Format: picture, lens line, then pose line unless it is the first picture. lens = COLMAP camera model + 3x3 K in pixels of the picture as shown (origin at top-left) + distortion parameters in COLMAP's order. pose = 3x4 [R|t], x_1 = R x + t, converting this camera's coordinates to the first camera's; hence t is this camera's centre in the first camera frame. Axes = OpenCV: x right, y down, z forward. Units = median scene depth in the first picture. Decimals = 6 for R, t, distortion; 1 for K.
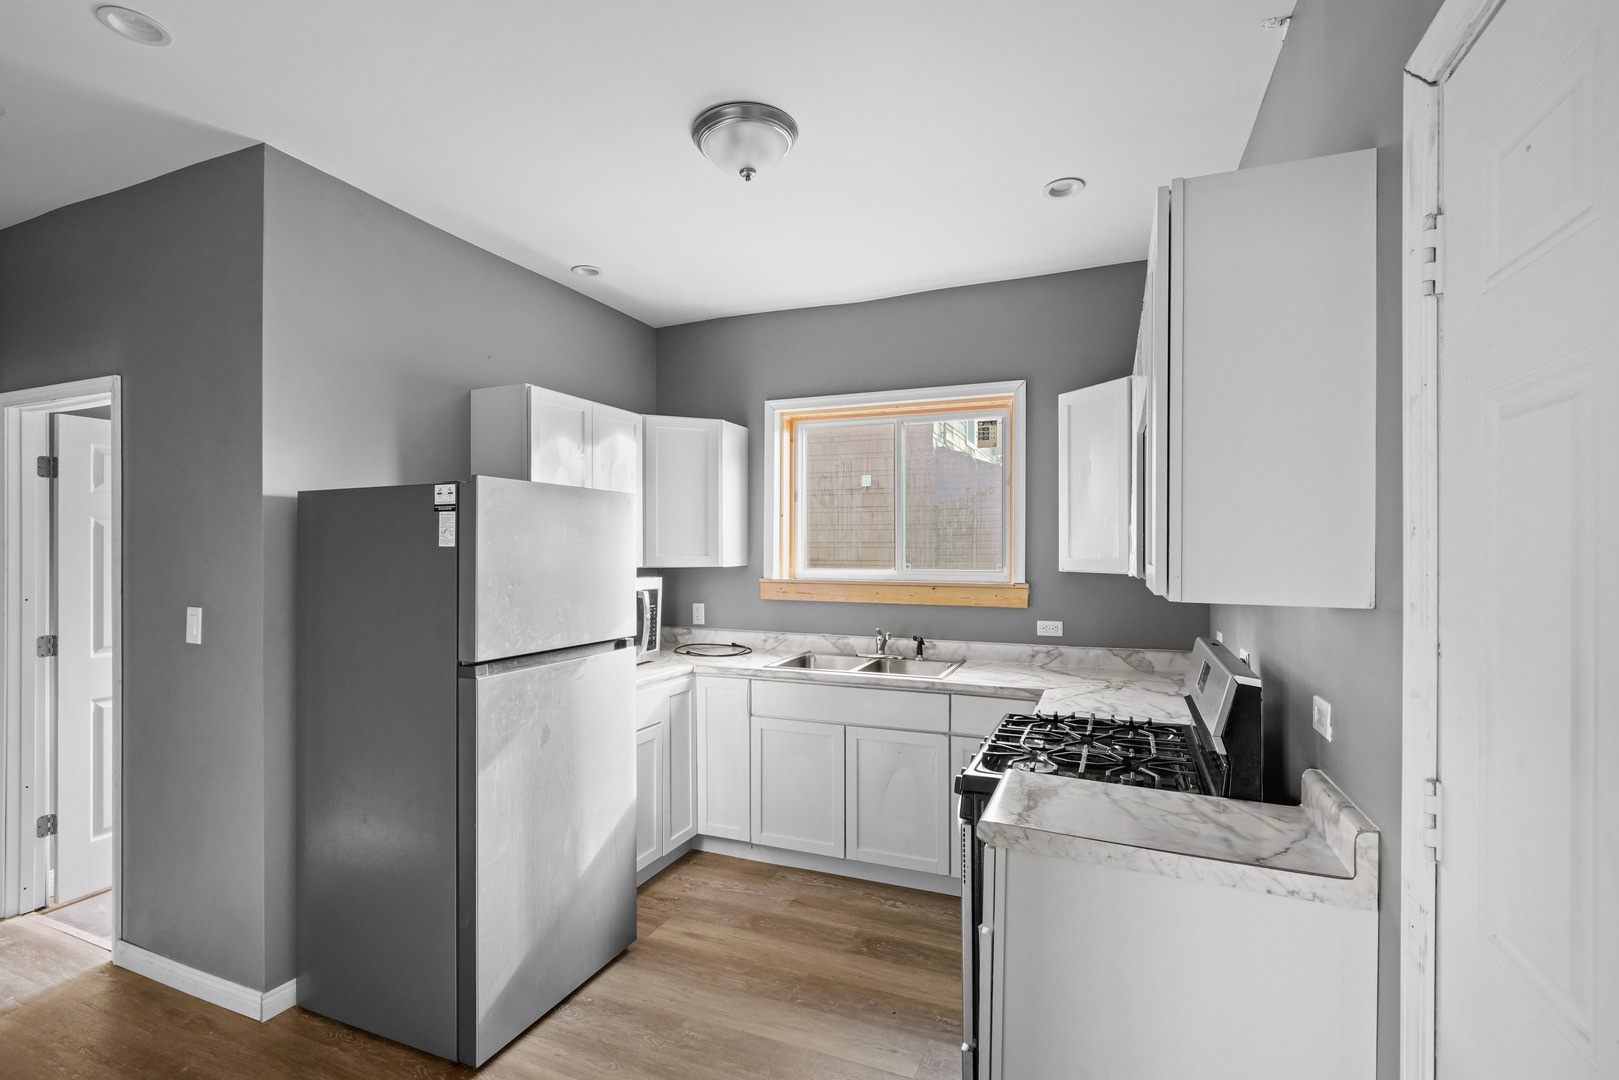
lens RADIAL K [[742.4, 0, 796.6], [0, 742.4, 548.6], [0, 0, 1]] dist [0.002571, 0.000434]
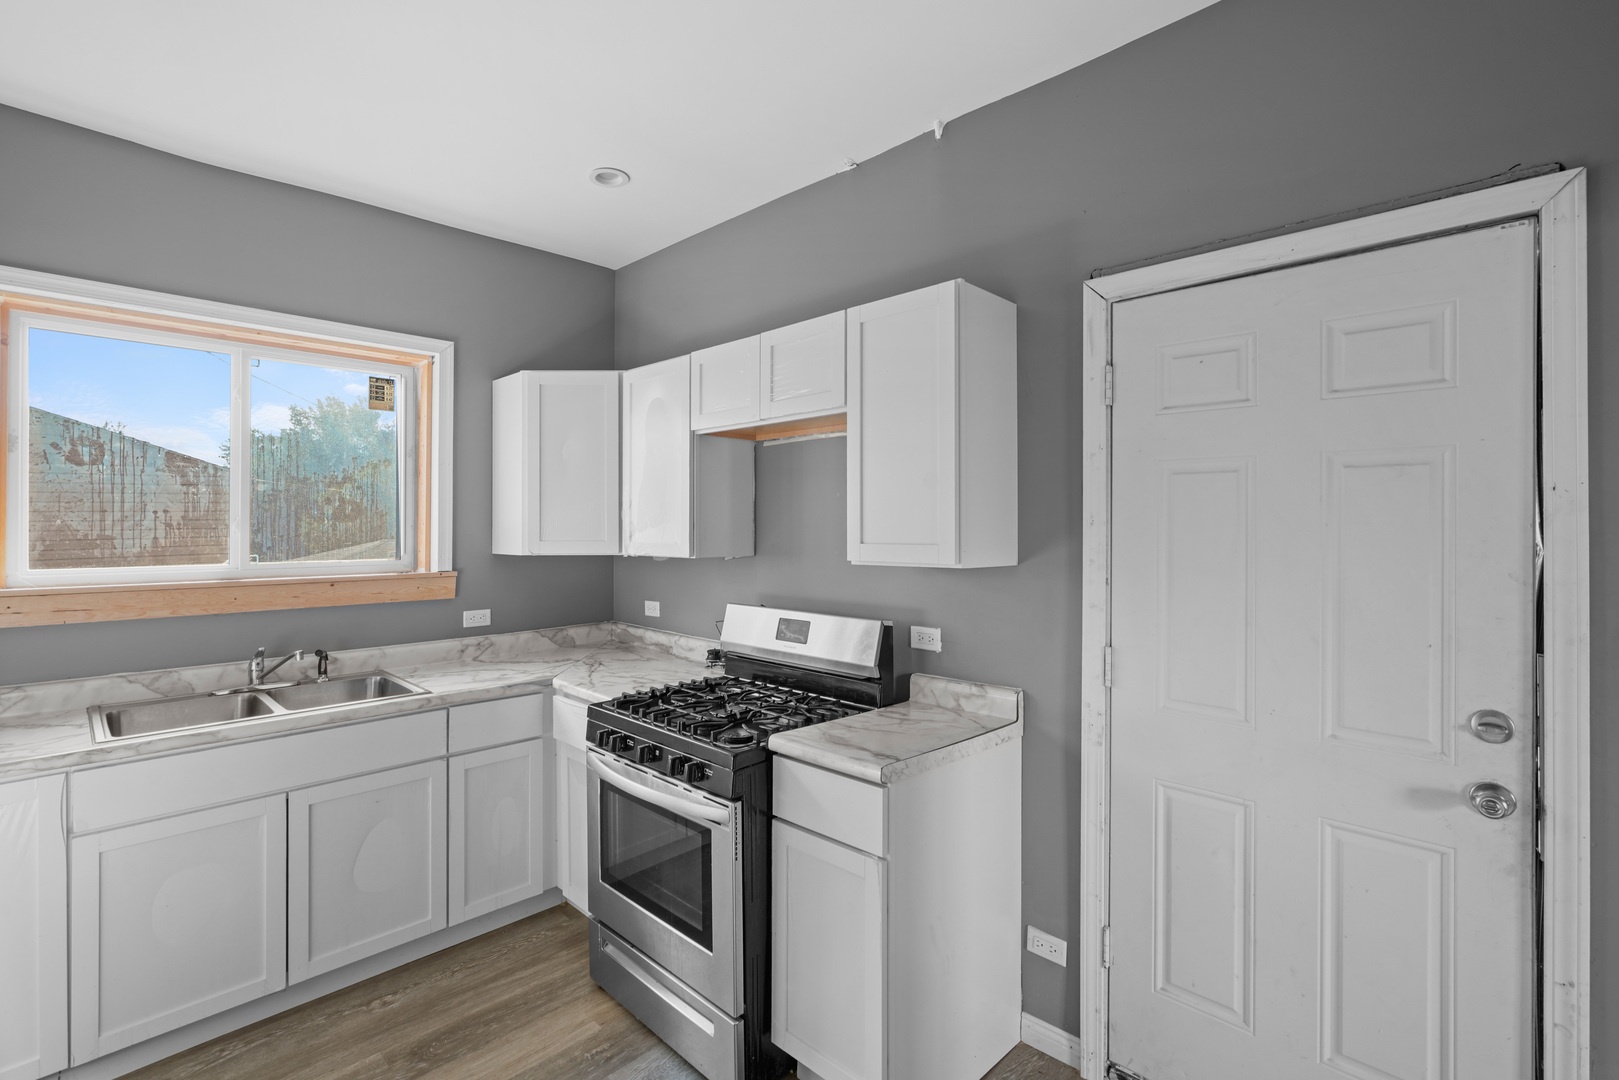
lens RADIAL K [[742.4, 0, 794.3], [0, 742.4, 527.7], [0, 0, 1]] dist [0.002571, 0.000434]
pose [[0.380934, -0.002983, 0.924597, -0.368646], [0.005681, 0.999983, 0.000886, -0.003618], [-0.924585, 0.004915, 0.380945, 0.288166]]
